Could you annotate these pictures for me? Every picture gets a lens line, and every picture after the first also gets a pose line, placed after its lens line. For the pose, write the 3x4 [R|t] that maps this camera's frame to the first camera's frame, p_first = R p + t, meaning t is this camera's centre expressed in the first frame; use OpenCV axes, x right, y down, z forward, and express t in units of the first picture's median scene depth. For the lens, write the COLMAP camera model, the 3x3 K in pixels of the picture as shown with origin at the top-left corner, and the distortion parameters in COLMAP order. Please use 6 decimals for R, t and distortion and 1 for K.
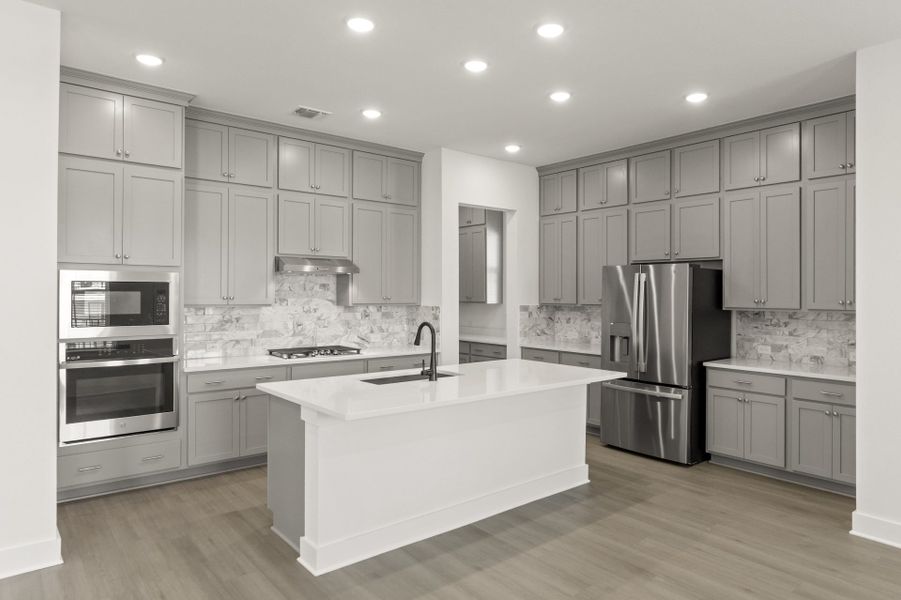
lens RADIAL K [[560.2, 0, 476.1], [0, 560.2, 298.6], [0, 0, 1]] dist [-0.004033, -0.001676]
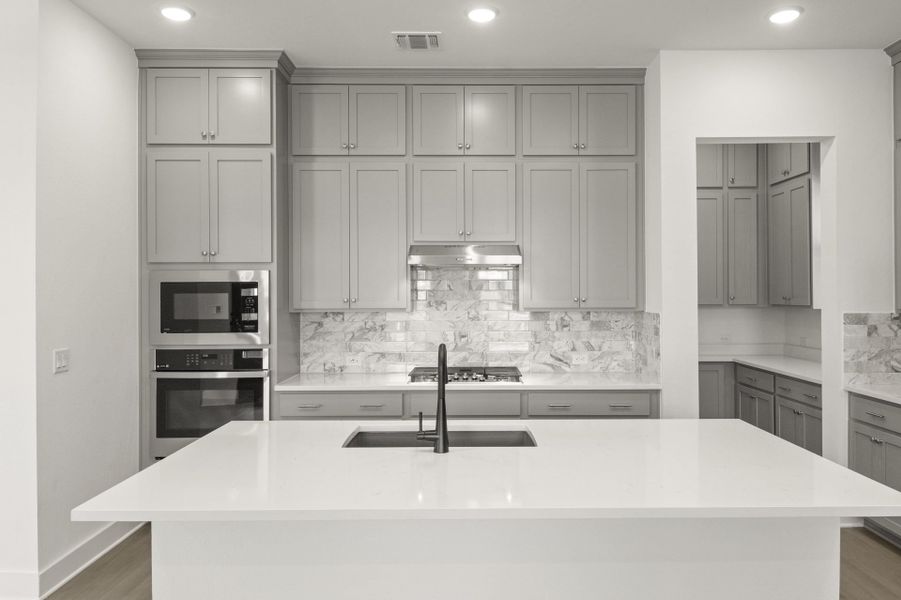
lens RADIAL K [[638.5, 0, 450.5], [0, 638.5, 300.0], [0, 0, 1]] dist [0.023354, -0.001436]
pose [[0.768893, -0.000525, -0.639377, 0.227481], [0.001397, 0.999999, 0.000859, -0.002021], [0.639376, -0.001553, 0.768893, 0.355089]]
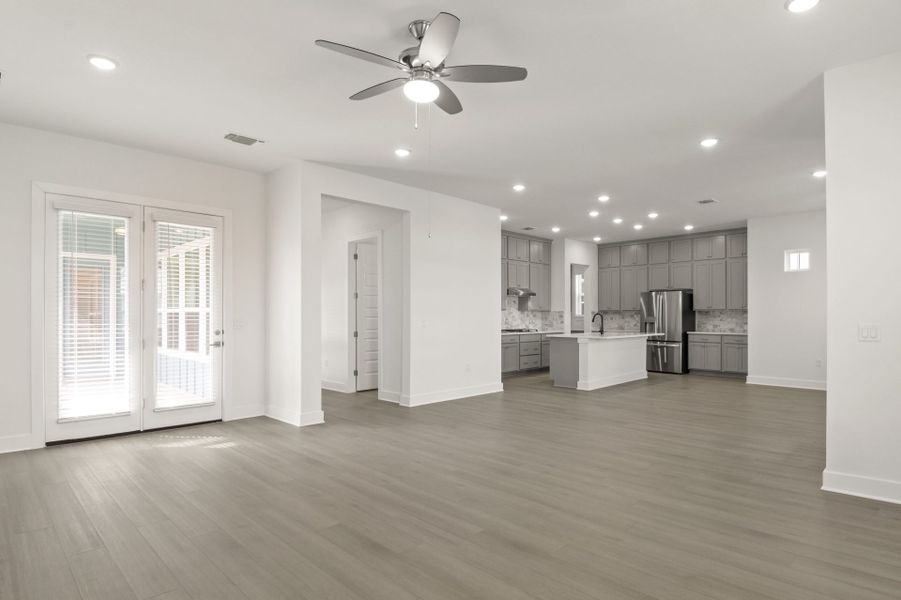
lens RADIAL K [[490.2, 0, 456.7], [0, 490.2, 327.0], [0, 0, 1]] dist [0.001523, -0.000008]
pose [[0.996104, -0.008268, 0.087793, -0.727880], [0.007093, 0.999881, 0.013683, 0.053077], [-0.087896, -0.013007, 0.996045, -0.969573]]
